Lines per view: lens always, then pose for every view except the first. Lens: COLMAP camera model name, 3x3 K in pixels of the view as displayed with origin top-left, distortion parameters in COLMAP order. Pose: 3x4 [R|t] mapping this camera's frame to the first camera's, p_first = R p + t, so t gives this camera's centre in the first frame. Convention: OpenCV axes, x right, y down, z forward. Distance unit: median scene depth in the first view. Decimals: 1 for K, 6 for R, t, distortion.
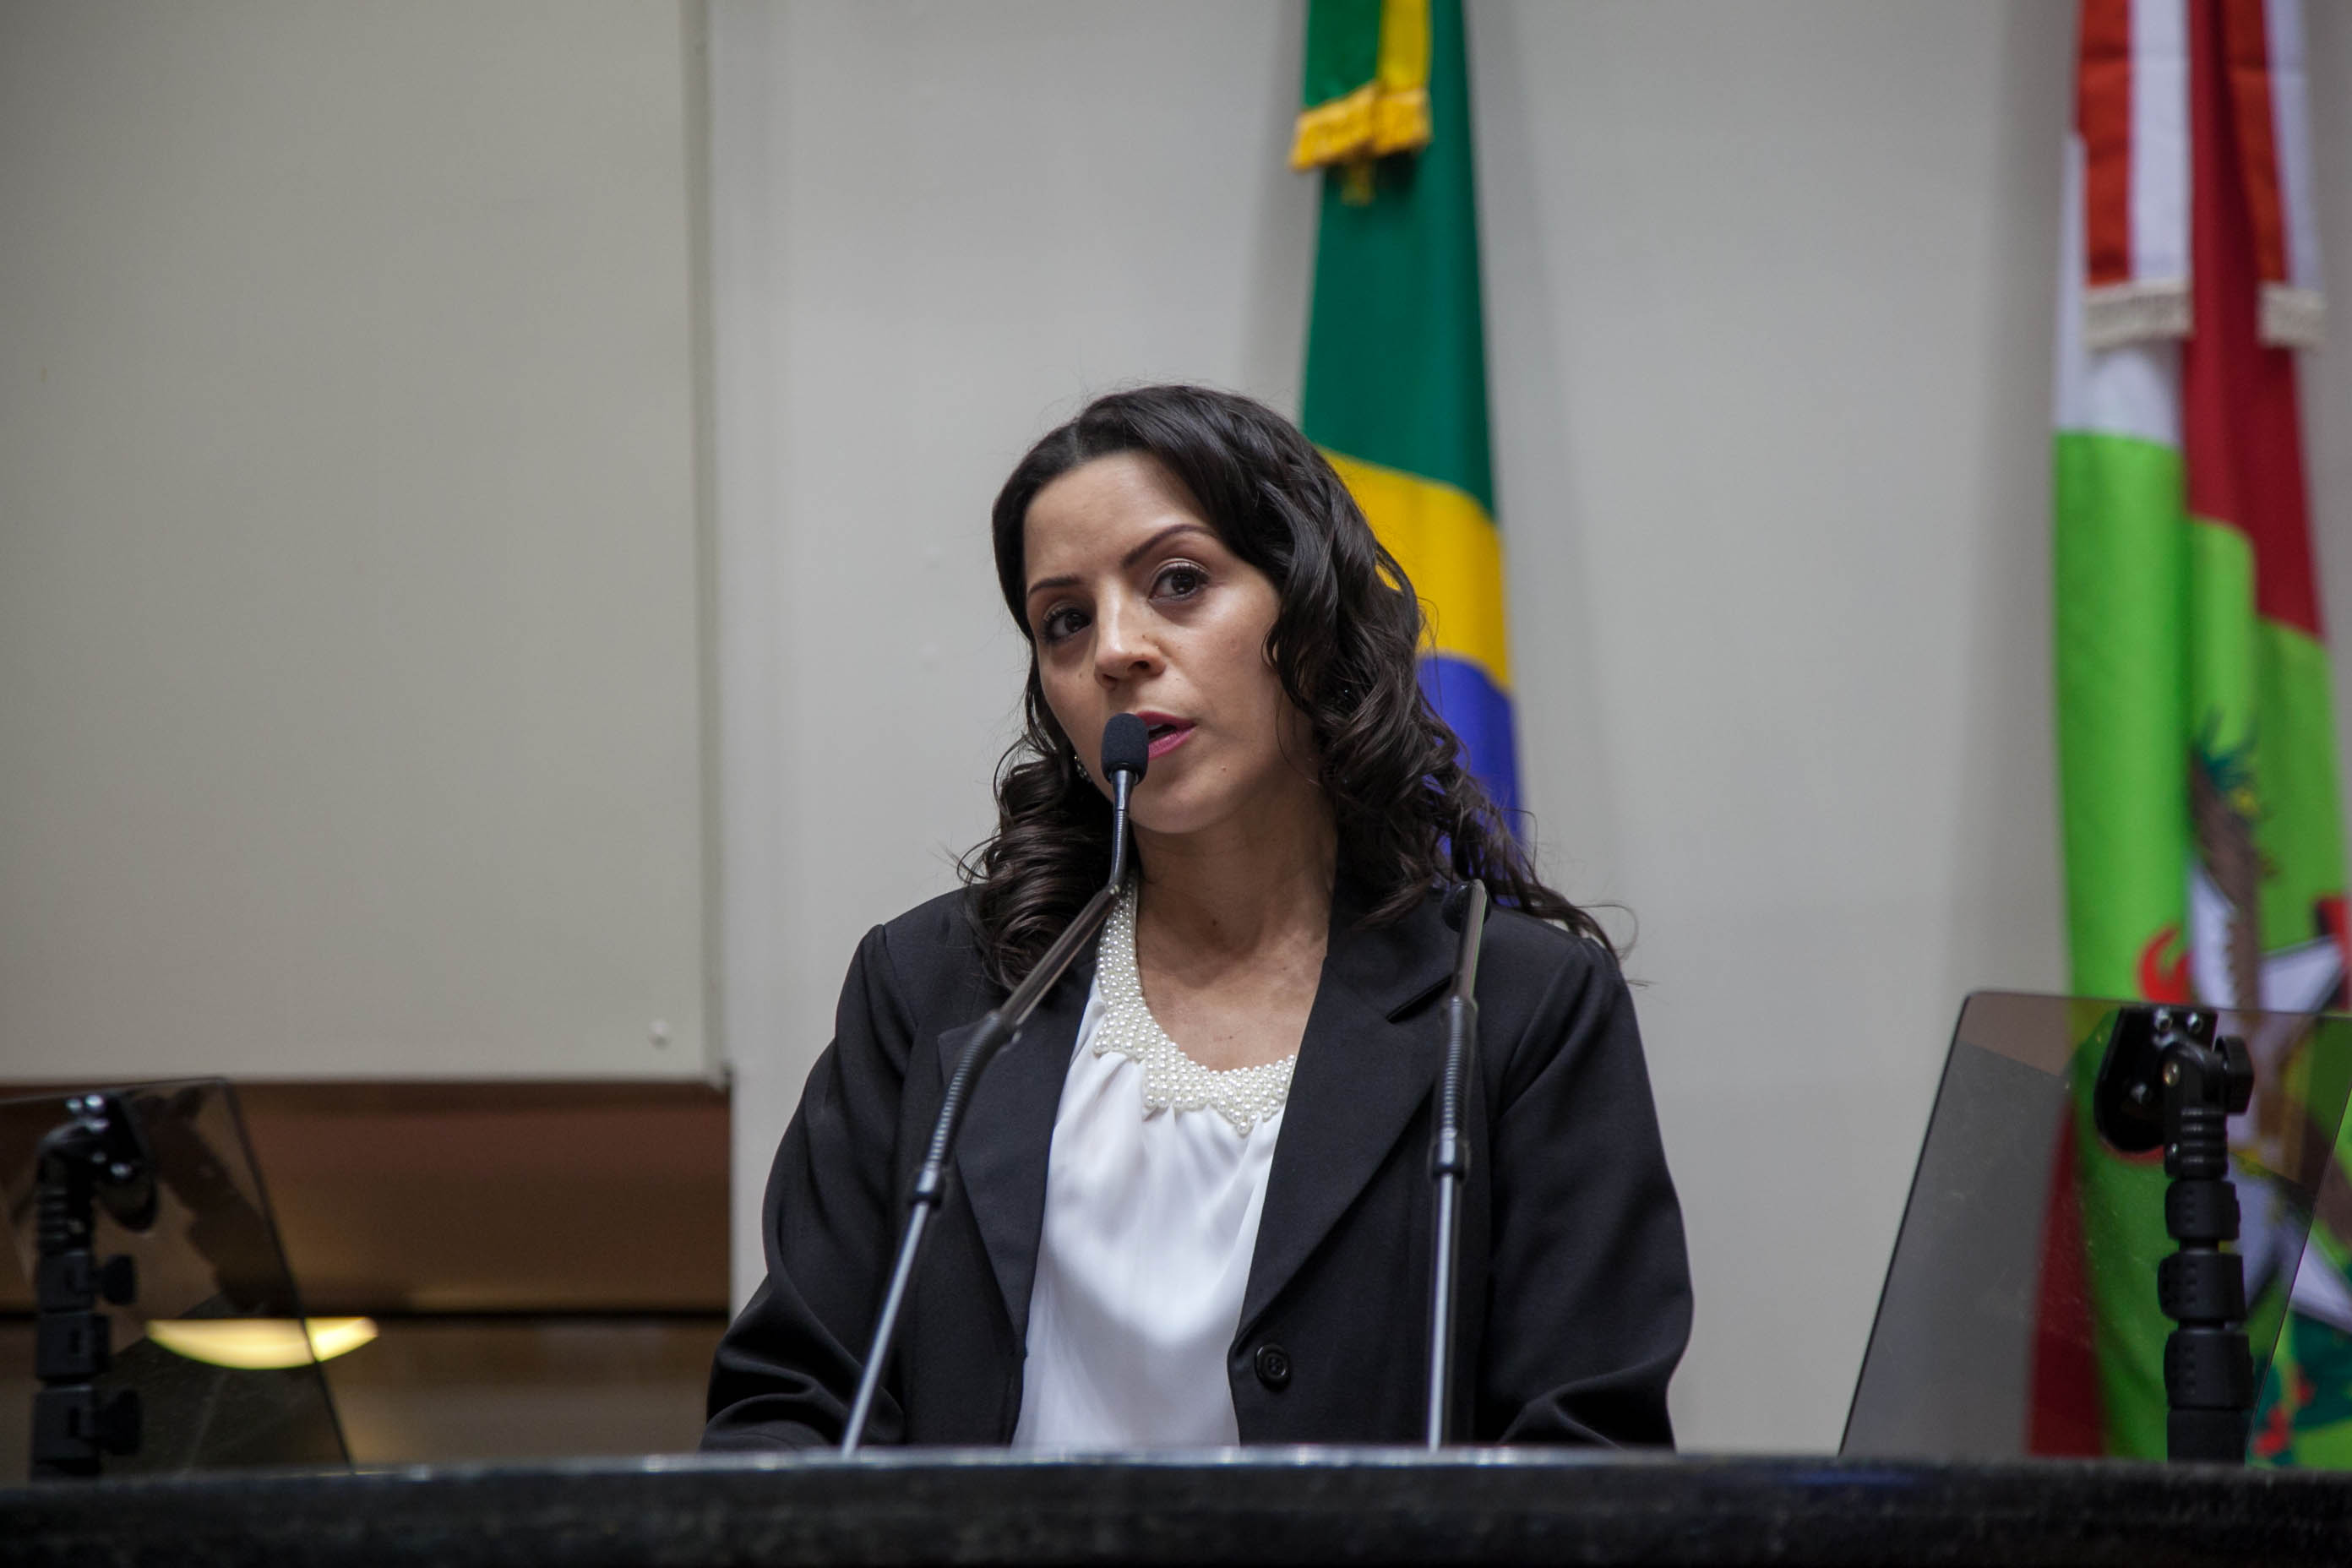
lens RADIAL K [[6069.2, 0, 1175.0], [0, 6069.2, 779.3], [0, 0, 1]] dist [-0.097756, 7.996757]
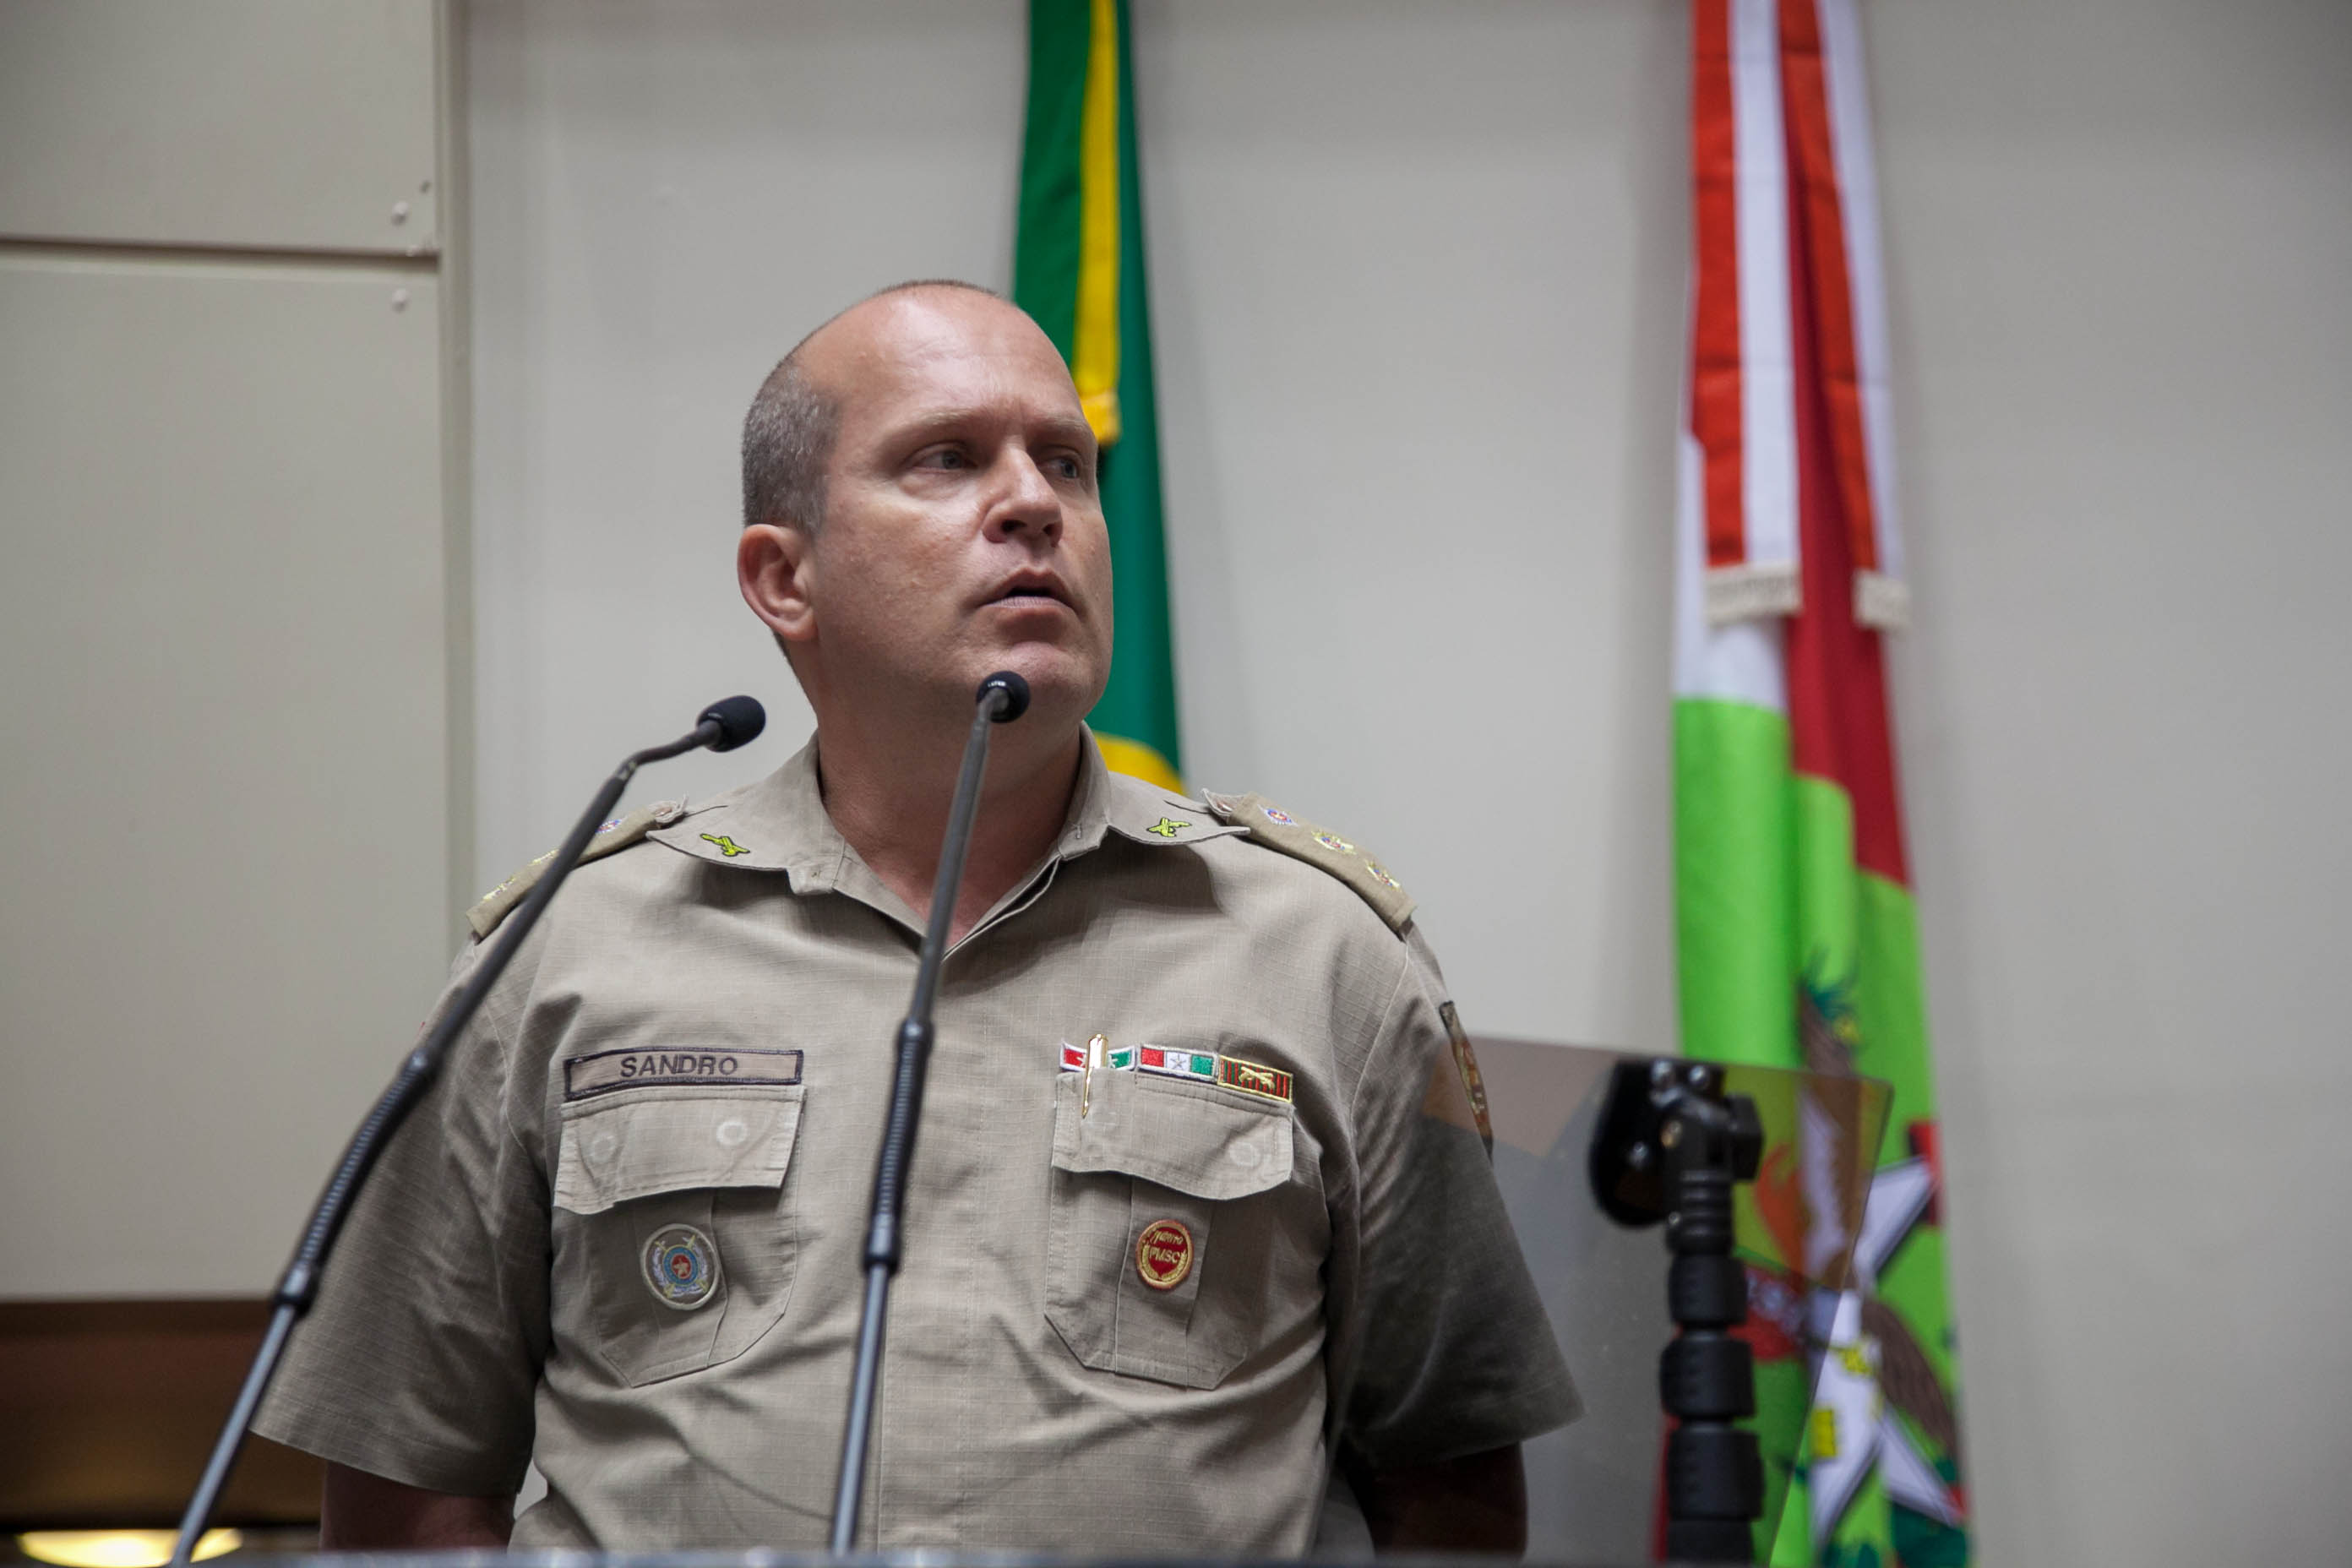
lens RADIAL K [[4796.8, 0, 1179.0], [0, 4796.8, 830.8], [0, 0, 1]] dist [0.283654, -0.120725]
pose [[0.999634, 0.000470, 0.027052, 0.030866], [0.001127, 0.998256, -0.059022, 0.019065], [-0.027032, 0.059031, 0.997890, 0.128910]]
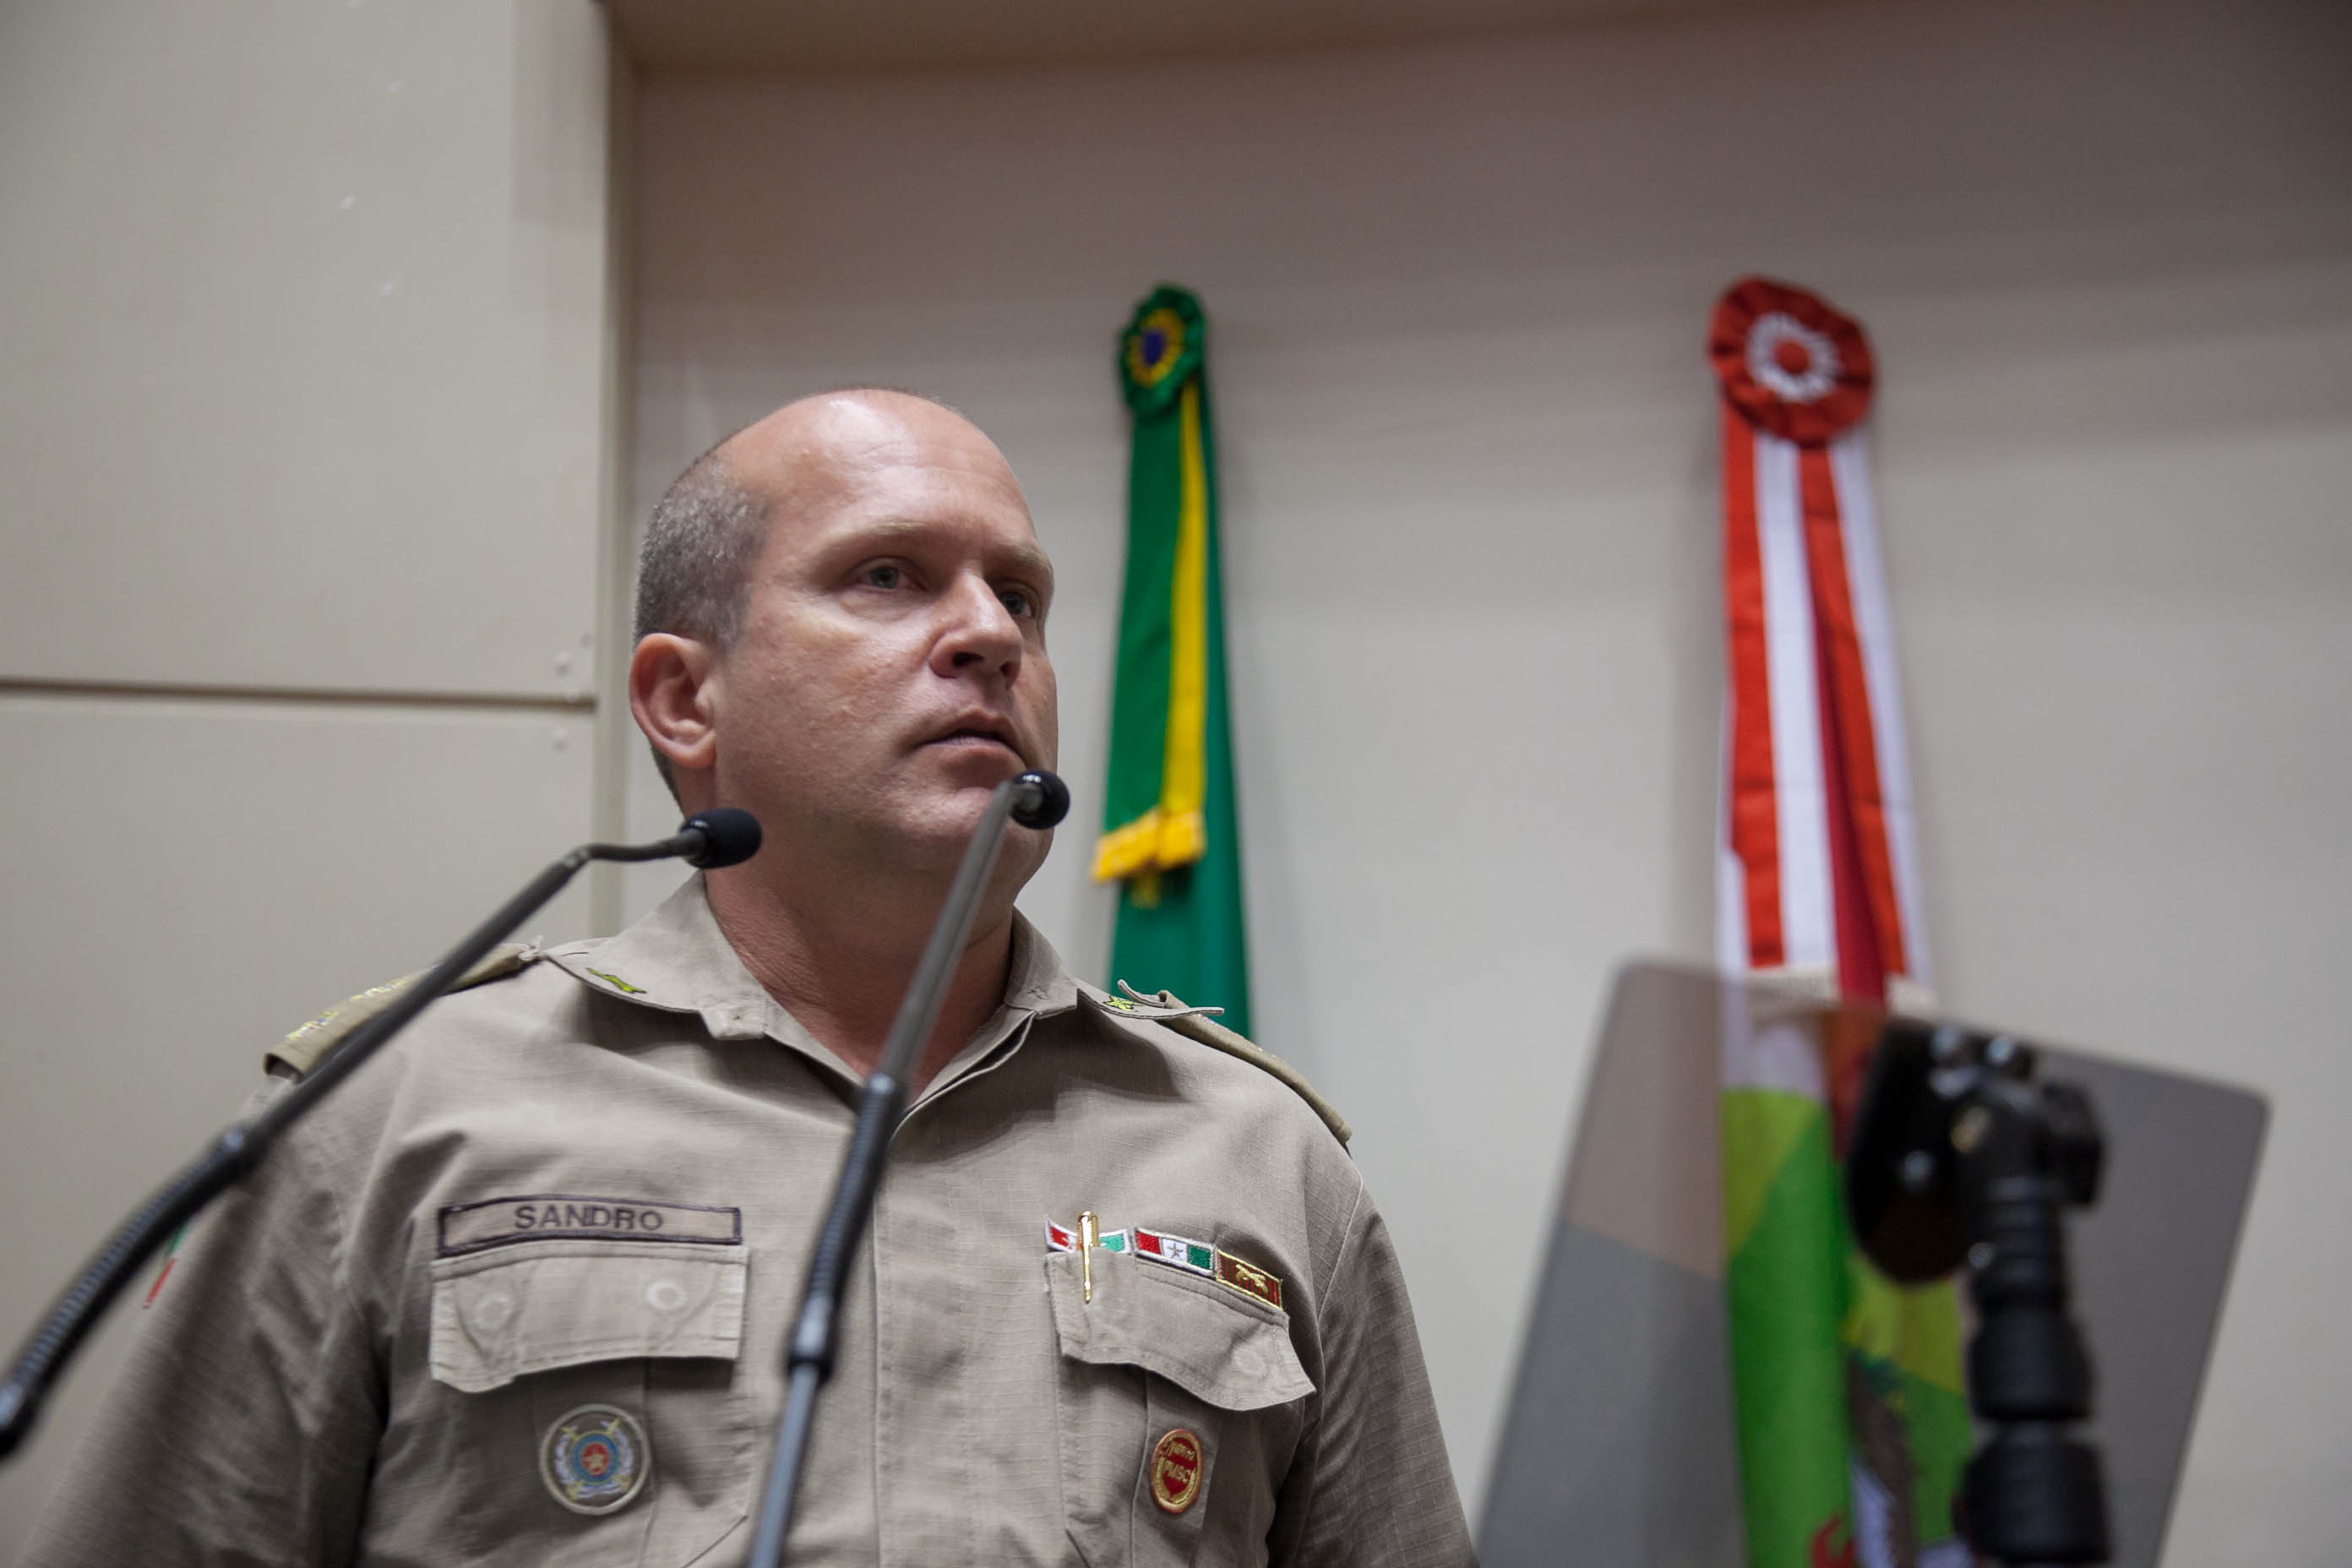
lens RADIAL K [[3783.3, 0, 1172.5], [0, 3783.3, 797.2], [0, 0, 1]] dist [0.171376, -0.012329]
pose [[0.999995, 0.002527, 0.001681, 0.035871], [-0.002135, 0.979351, -0.202156, 0.038198], [-0.002157, 0.202151, 0.979352, 0.264437]]
